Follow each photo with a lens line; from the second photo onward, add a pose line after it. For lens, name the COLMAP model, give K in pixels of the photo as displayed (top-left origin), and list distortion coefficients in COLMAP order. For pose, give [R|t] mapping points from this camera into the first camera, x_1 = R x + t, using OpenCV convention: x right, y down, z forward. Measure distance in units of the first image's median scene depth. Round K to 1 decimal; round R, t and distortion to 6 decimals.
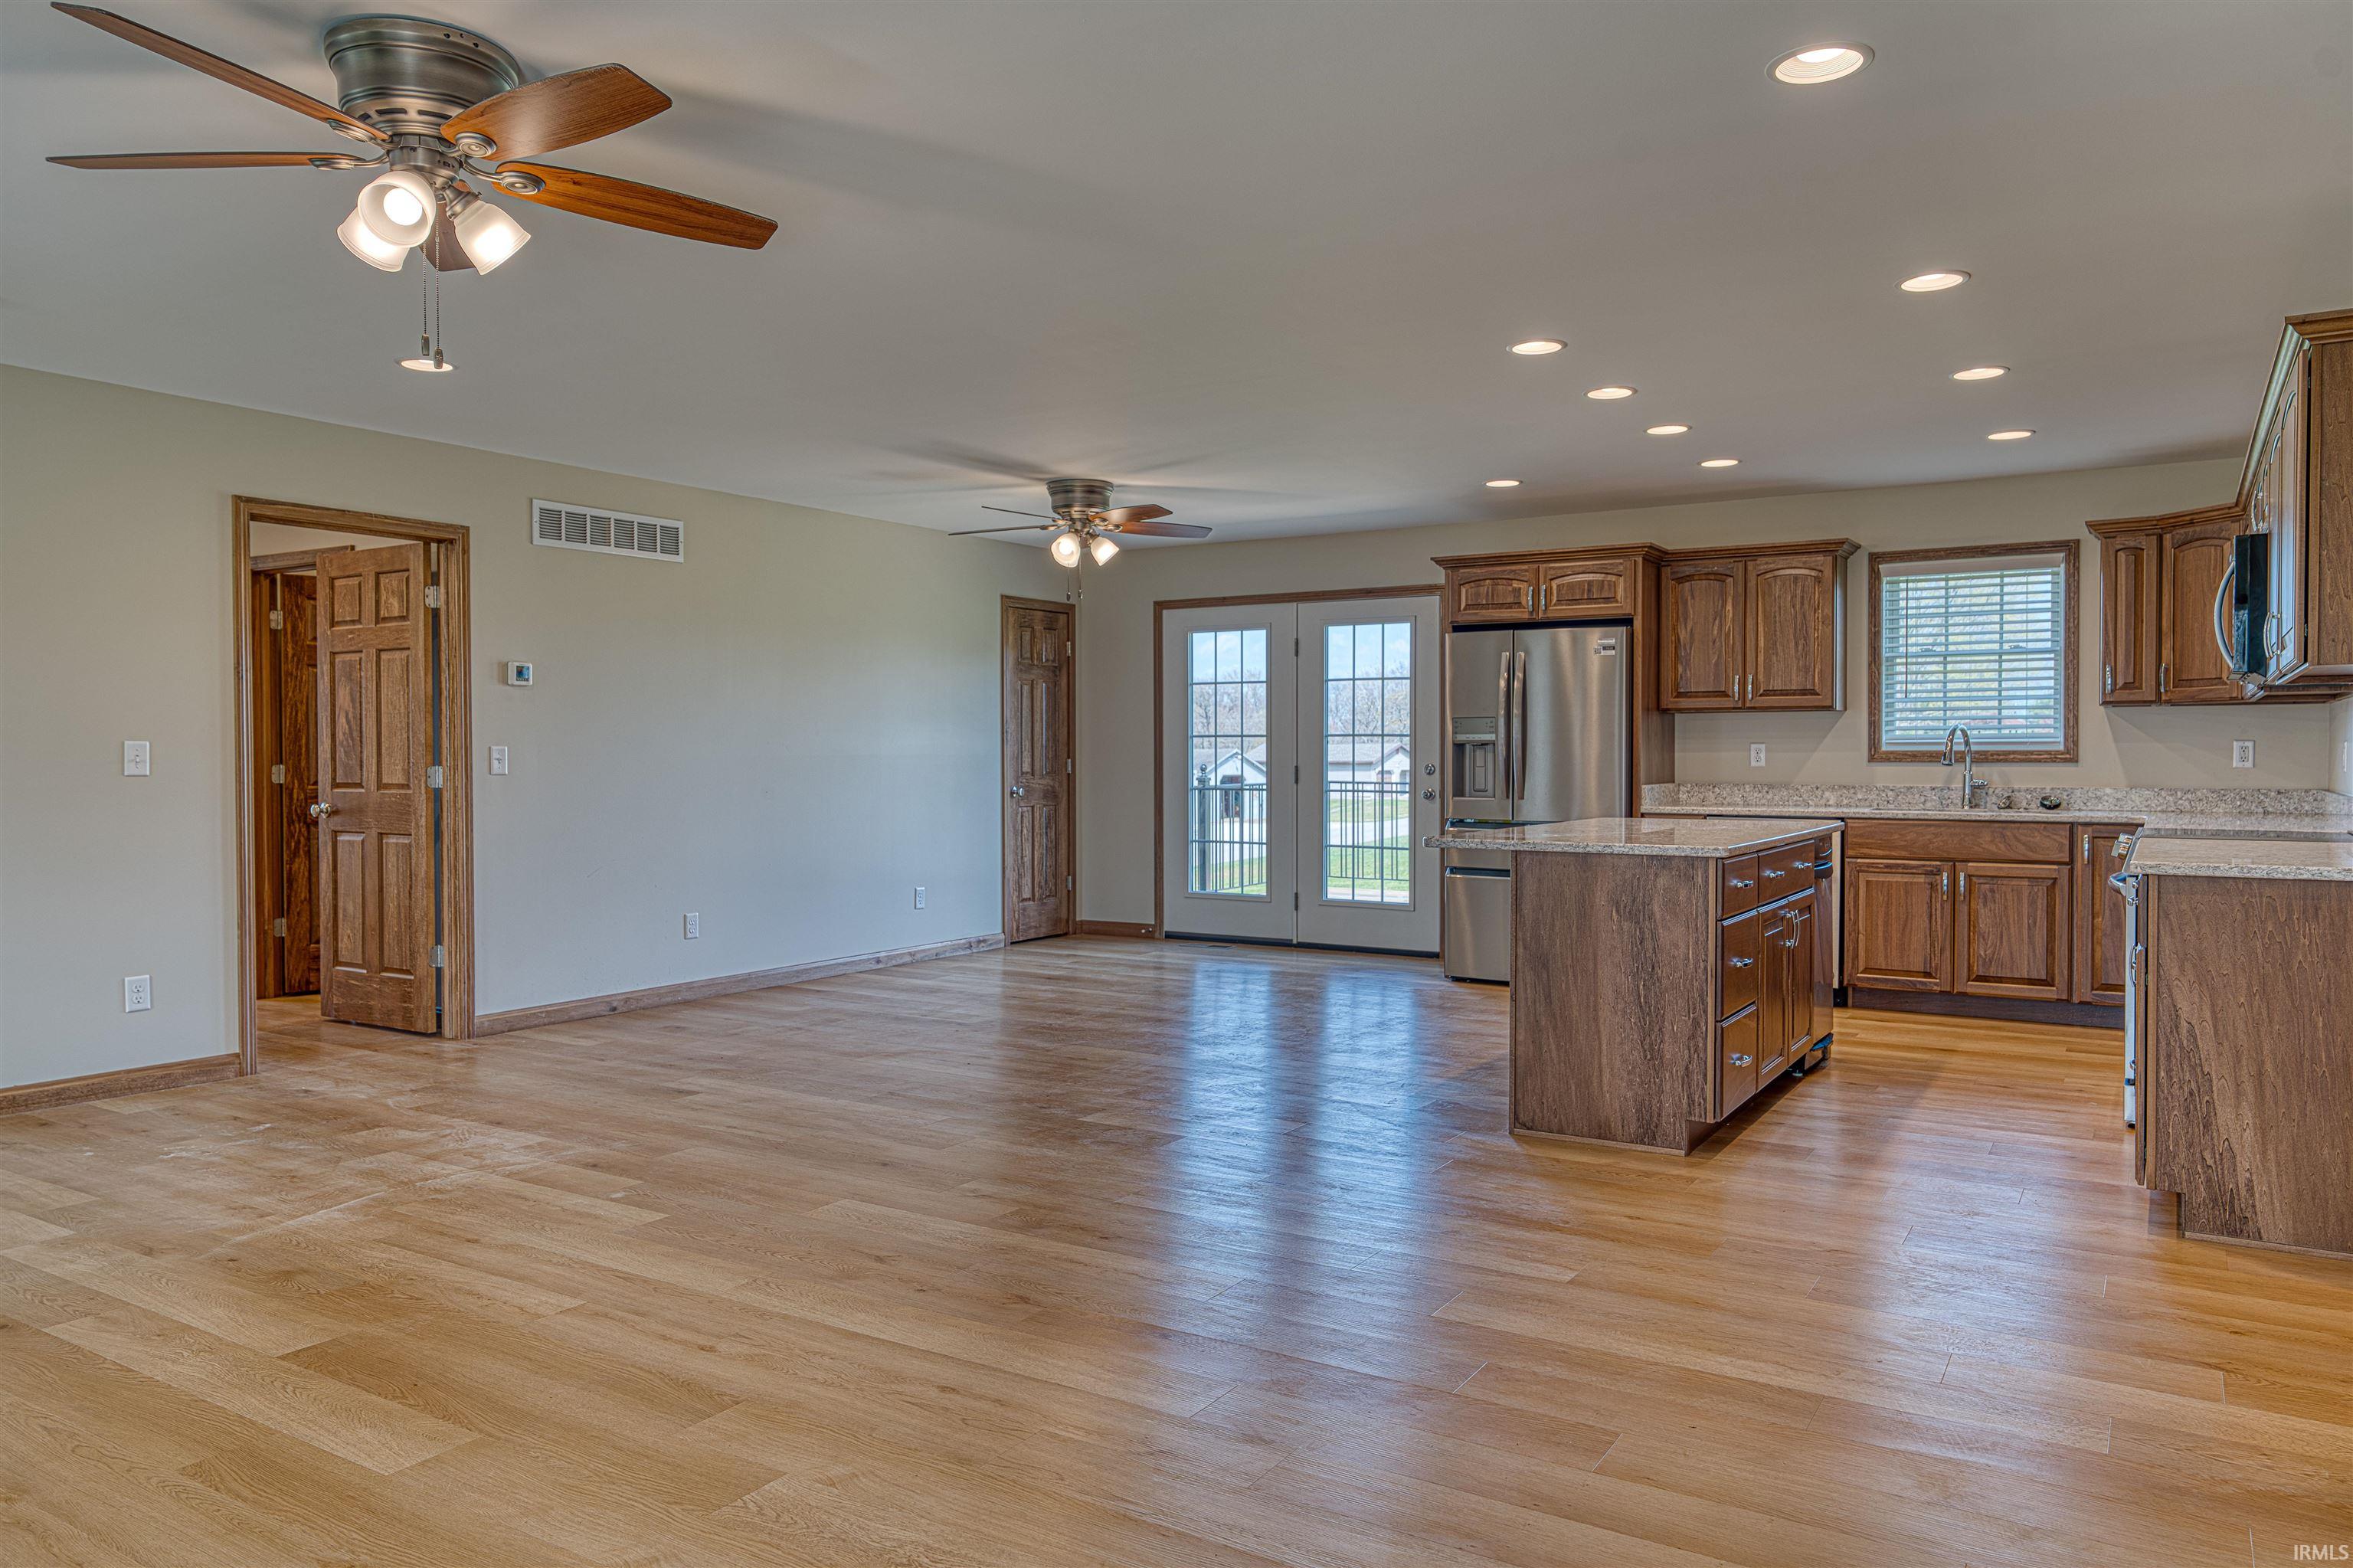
lens RADIAL K [[1576.9, 0, 1186.6], [0, 1576.9, 783.7], [0, 0, 1]] dist [-0.002925, -0.000861]
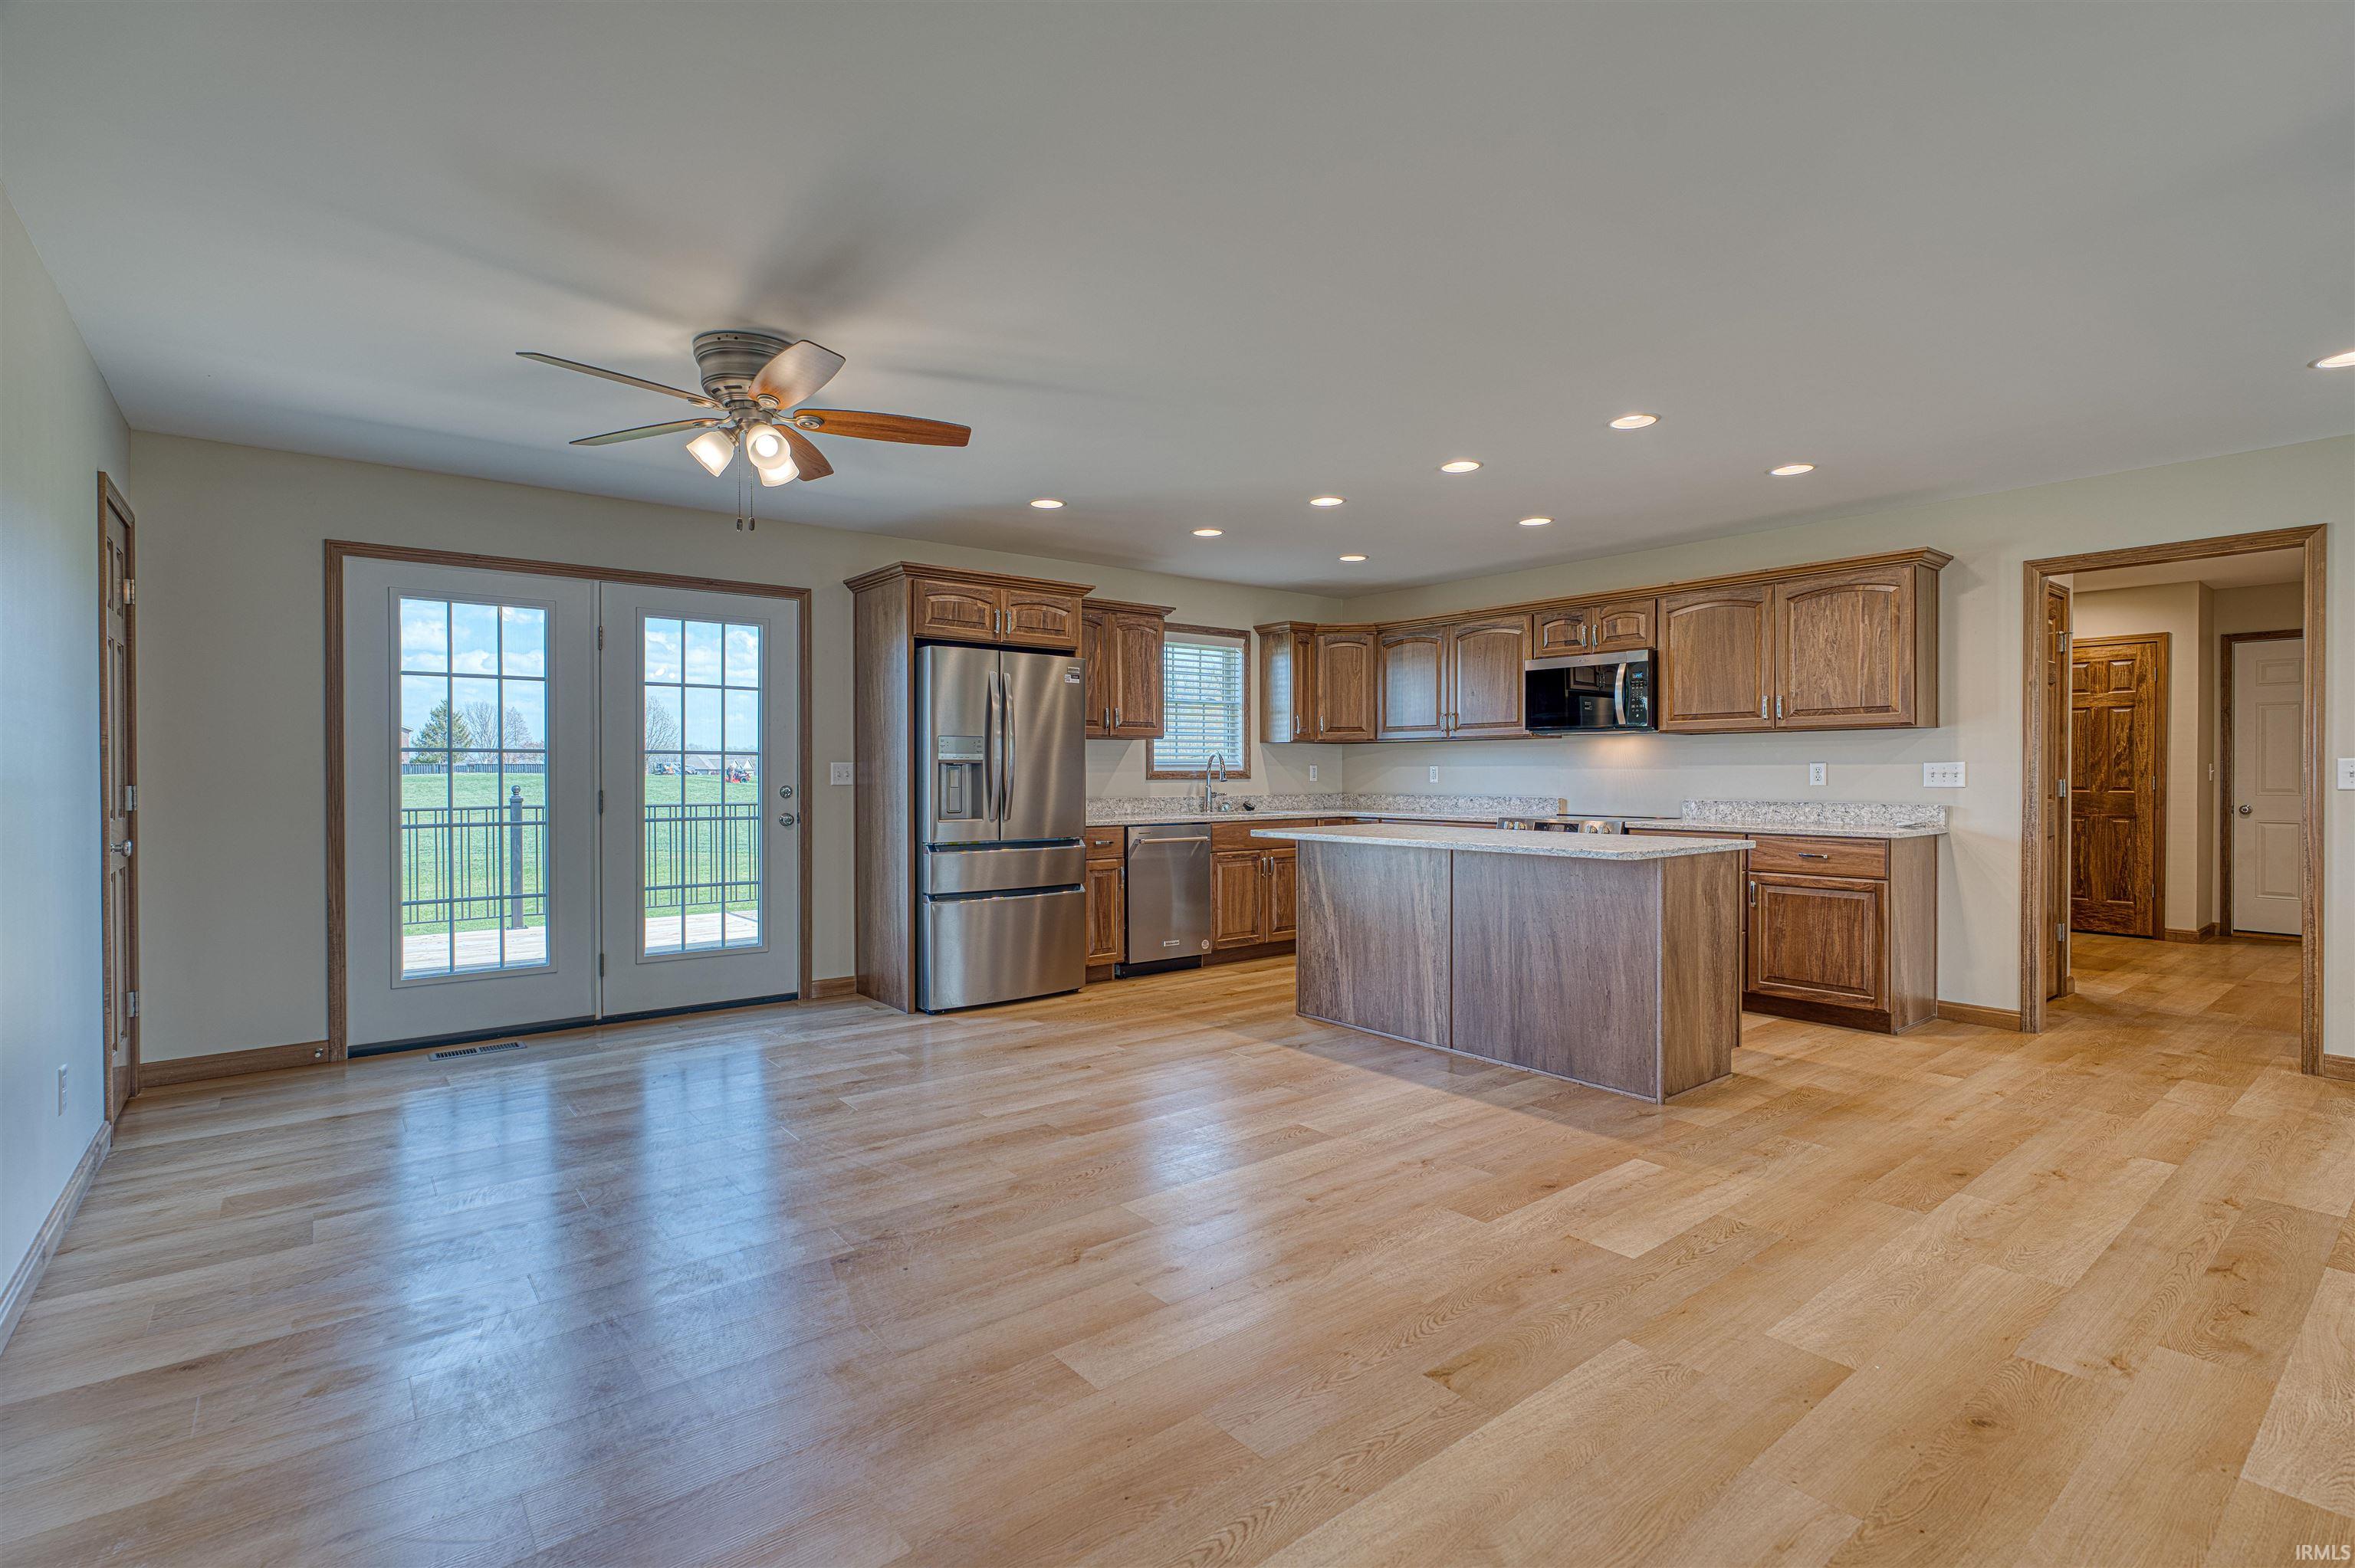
lens RADIAL K [[1086.8, 0, 1177.6], [0, 1086.8, 779.6], [0, 0, 1]] dist [-0.006258, 0.001965]
pose [[0.333536, -0.007380, 0.942708, -0.437728], [0.020729, 0.999785, 0.000493, -0.014451], [-0.942509, 0.019377, 0.333617, 0.715655]]
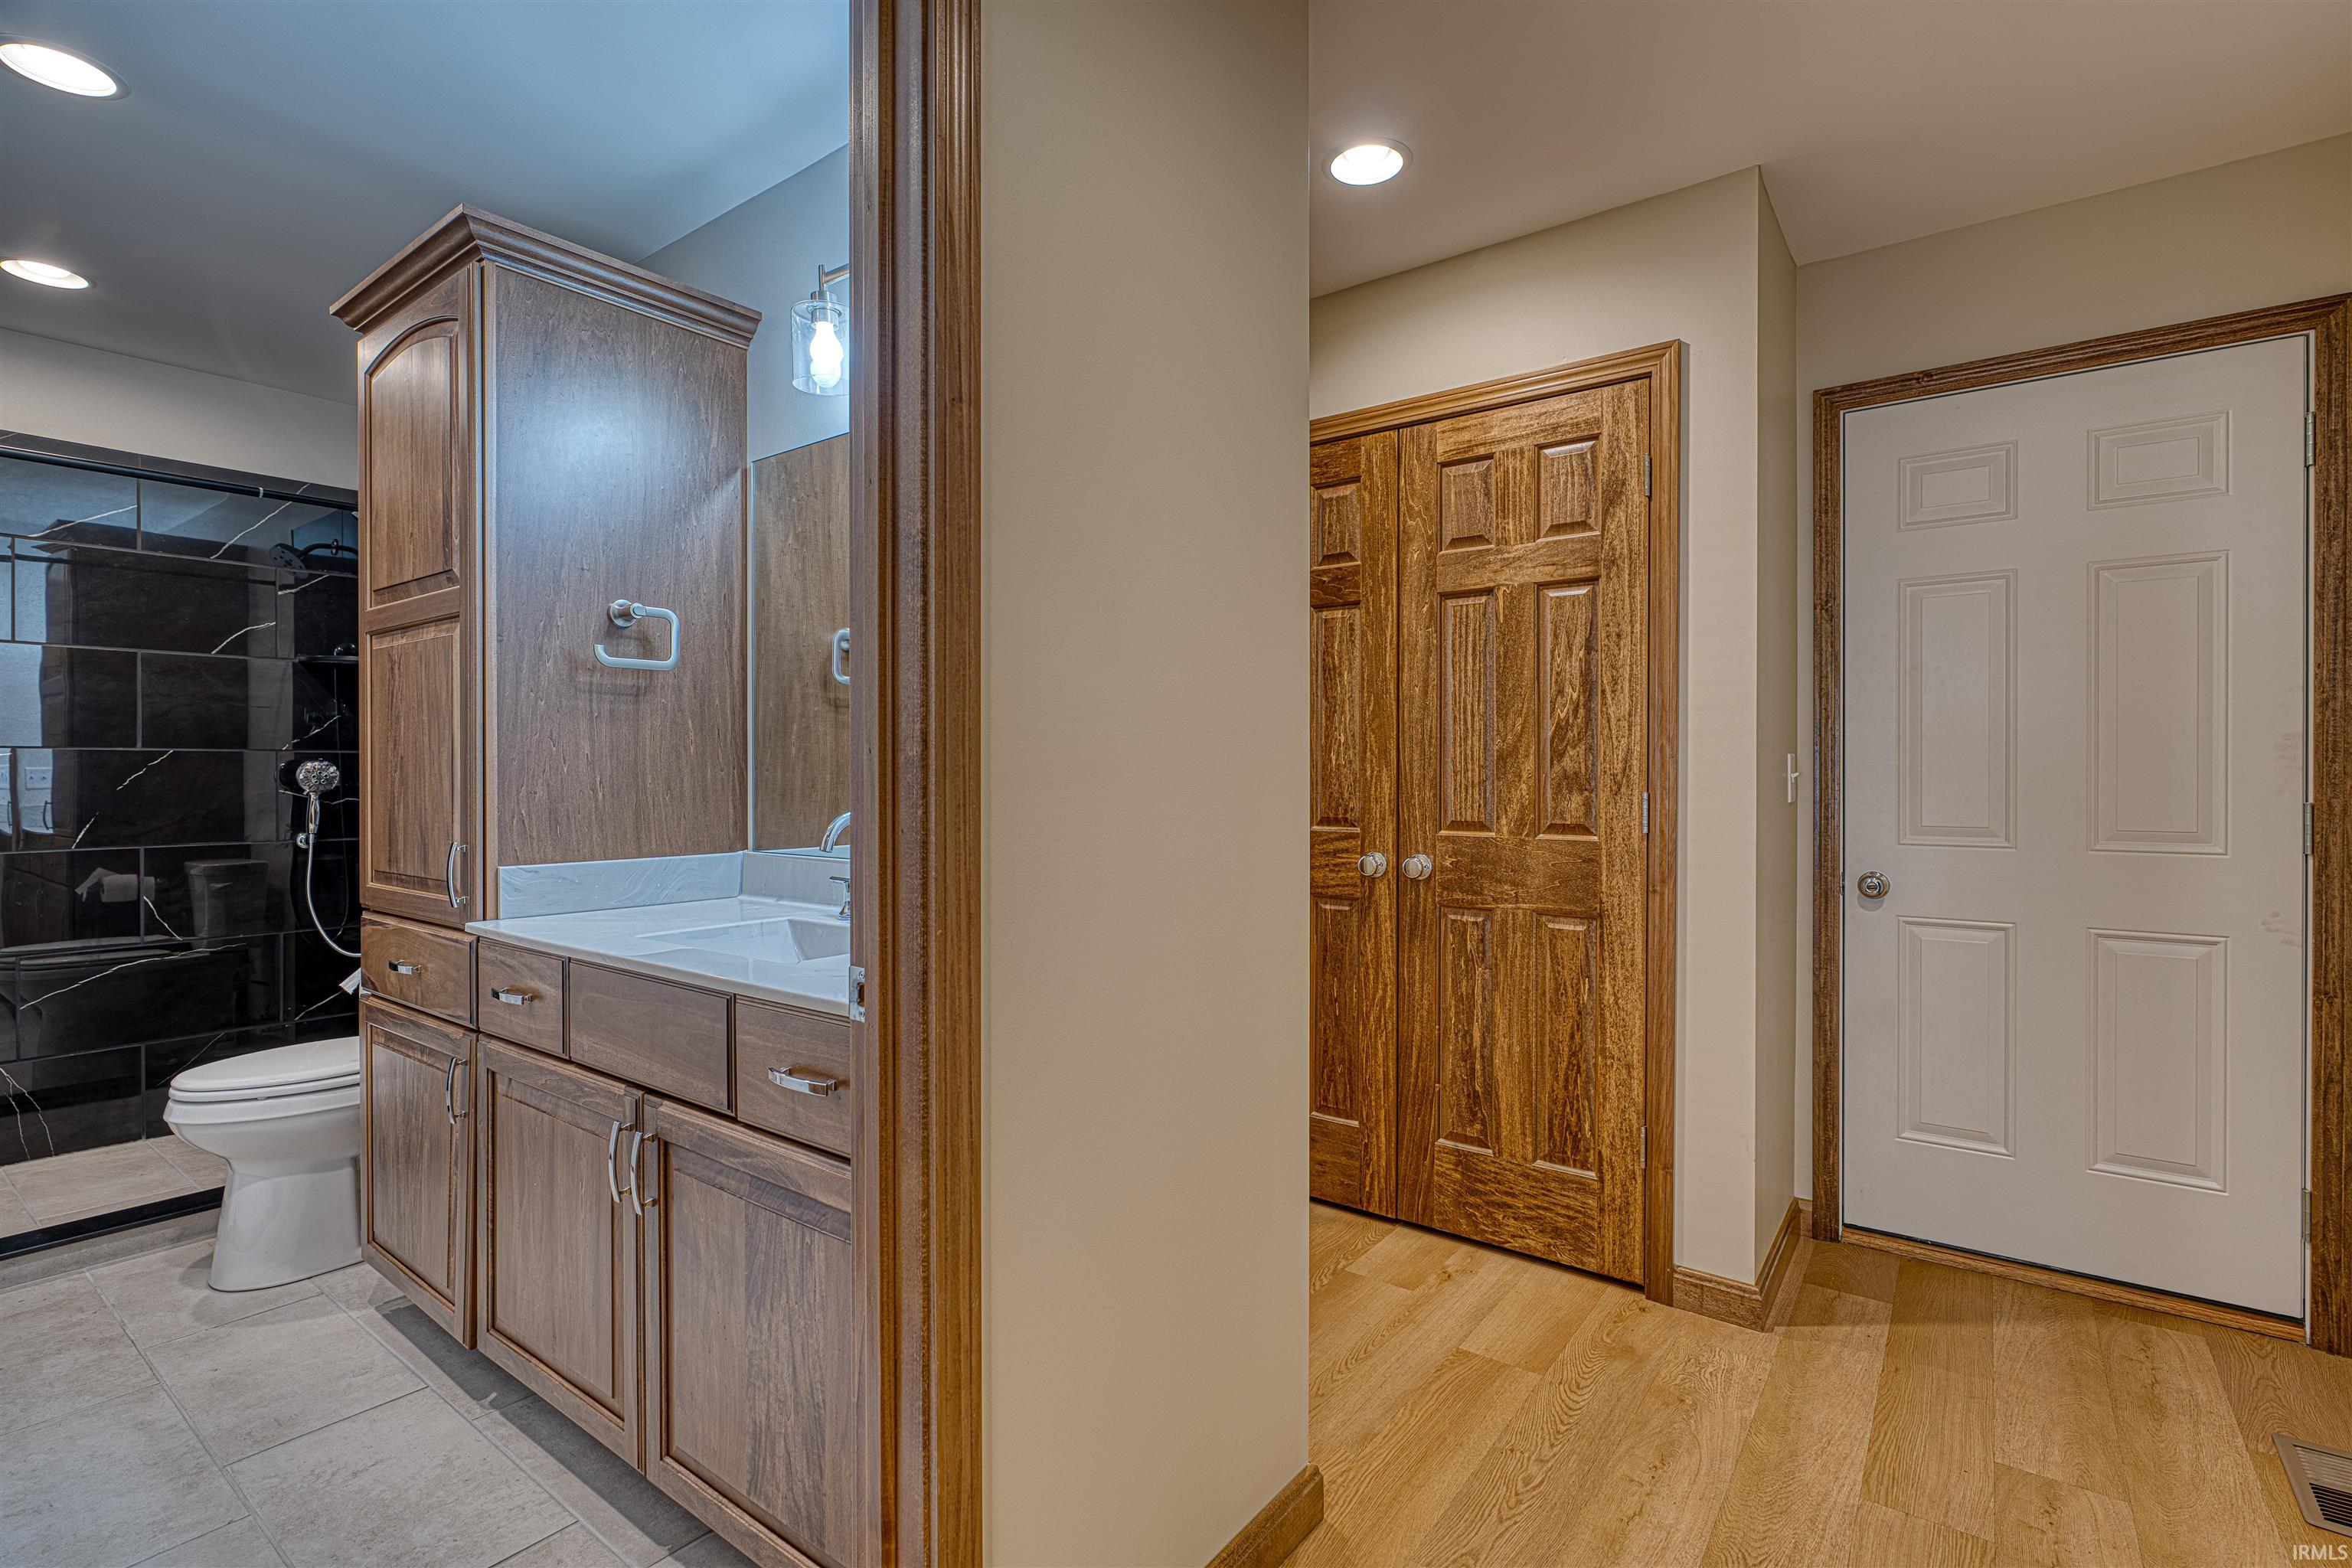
lens RADIAL K [[1085.6, 0, 1176.1], [0, 1085.6, 779.6], [0, 0, 1]] dist [-0.006258, 0.001965]
pose [[0.087668, -0.006514, 0.996128, 0.498985], [0.021519, 0.999758, 0.004644, -0.006299], [-0.995917, 0.021028, 0.087787, 0.297934]]
